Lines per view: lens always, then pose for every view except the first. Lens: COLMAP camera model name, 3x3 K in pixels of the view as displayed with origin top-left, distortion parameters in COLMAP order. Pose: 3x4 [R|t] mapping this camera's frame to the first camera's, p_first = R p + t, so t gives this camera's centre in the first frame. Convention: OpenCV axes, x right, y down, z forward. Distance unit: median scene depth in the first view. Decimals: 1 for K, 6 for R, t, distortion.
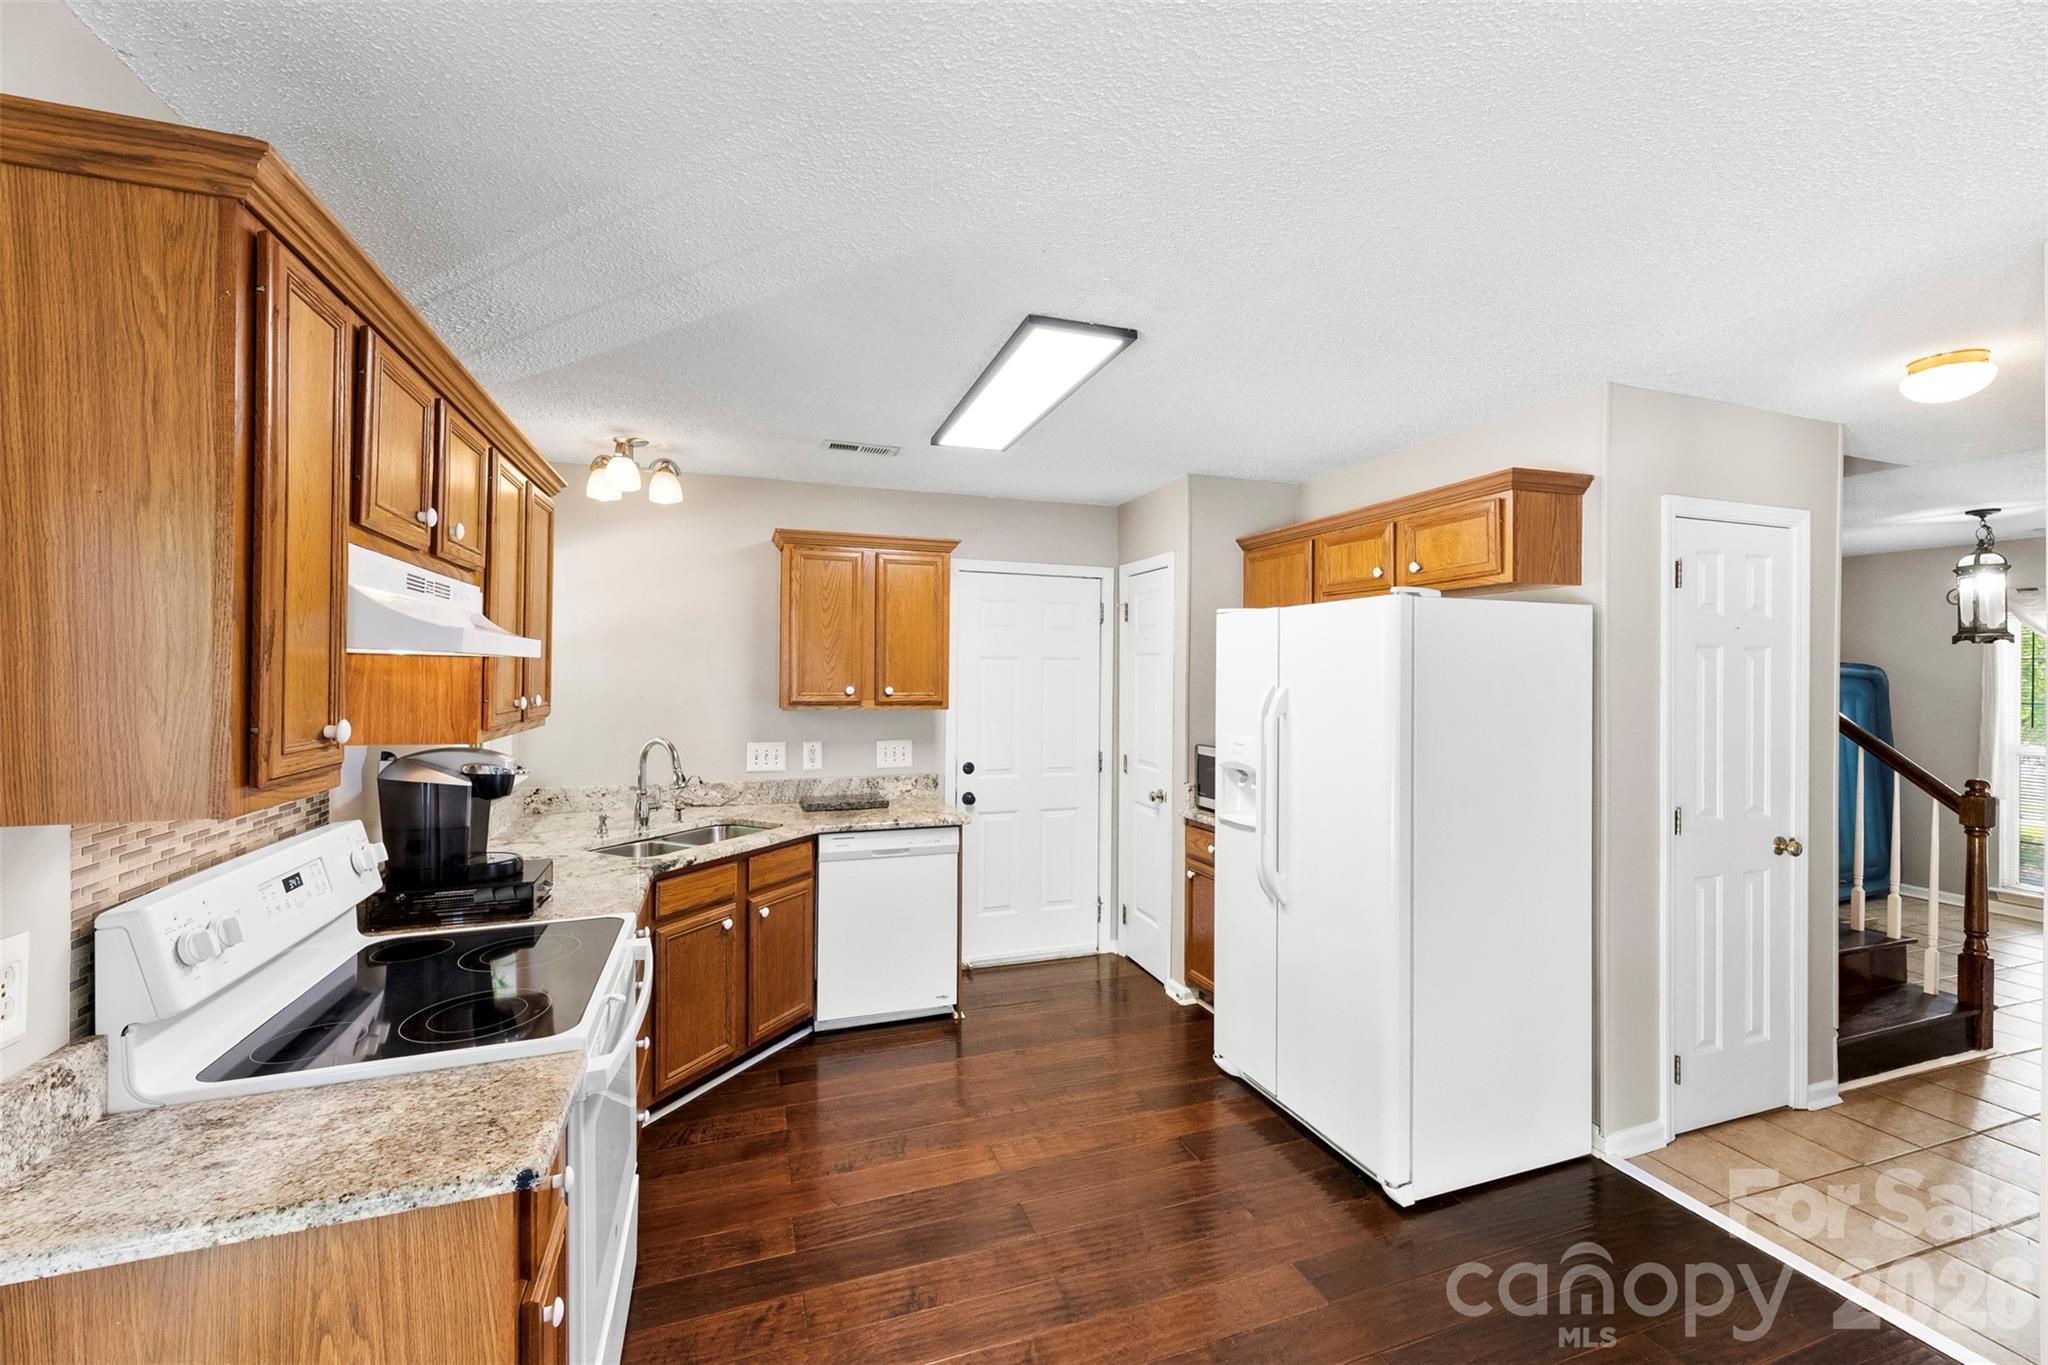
lens RADIAL K [[830.7, 0, 1031.4], [0, 830.7, 680.6], [0, 0, 1]] dist [-0.001882, -0.000169]
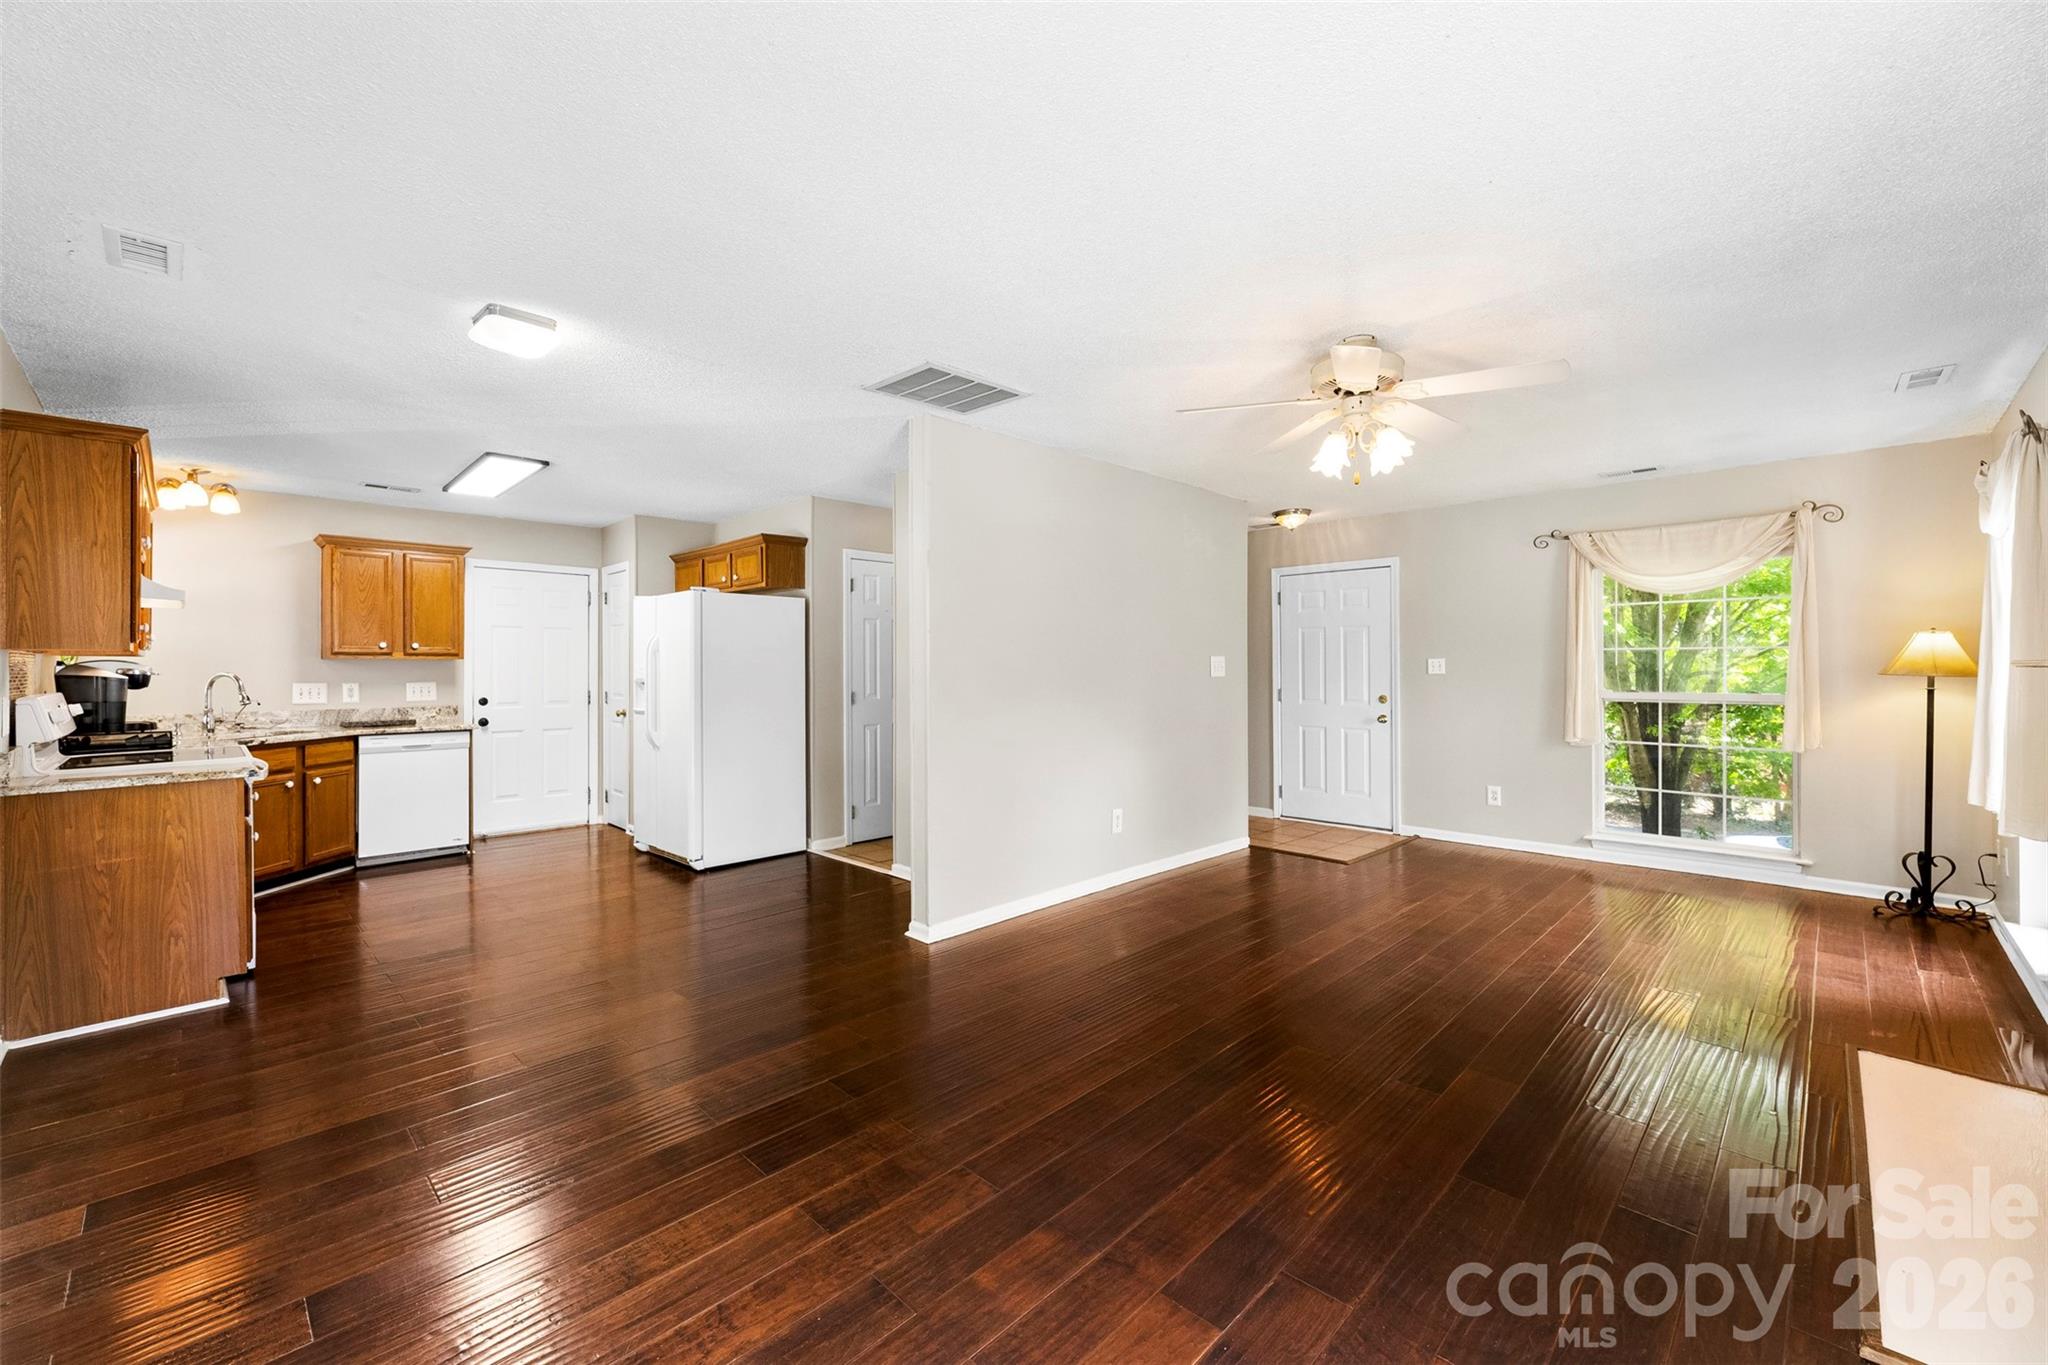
lens RADIAL K [[830.7, 0, 1027.9], [0, 830.7, 671.1], [0, 0, 1]] dist [-0.001882, -0.000169]
pose [[0.901988, -0.010781, 0.431626, 0.199149], [0.013611, 0.999901, -0.003468, 0.087216], [-0.431546, 0.009003, 0.902046, -0.918718]]
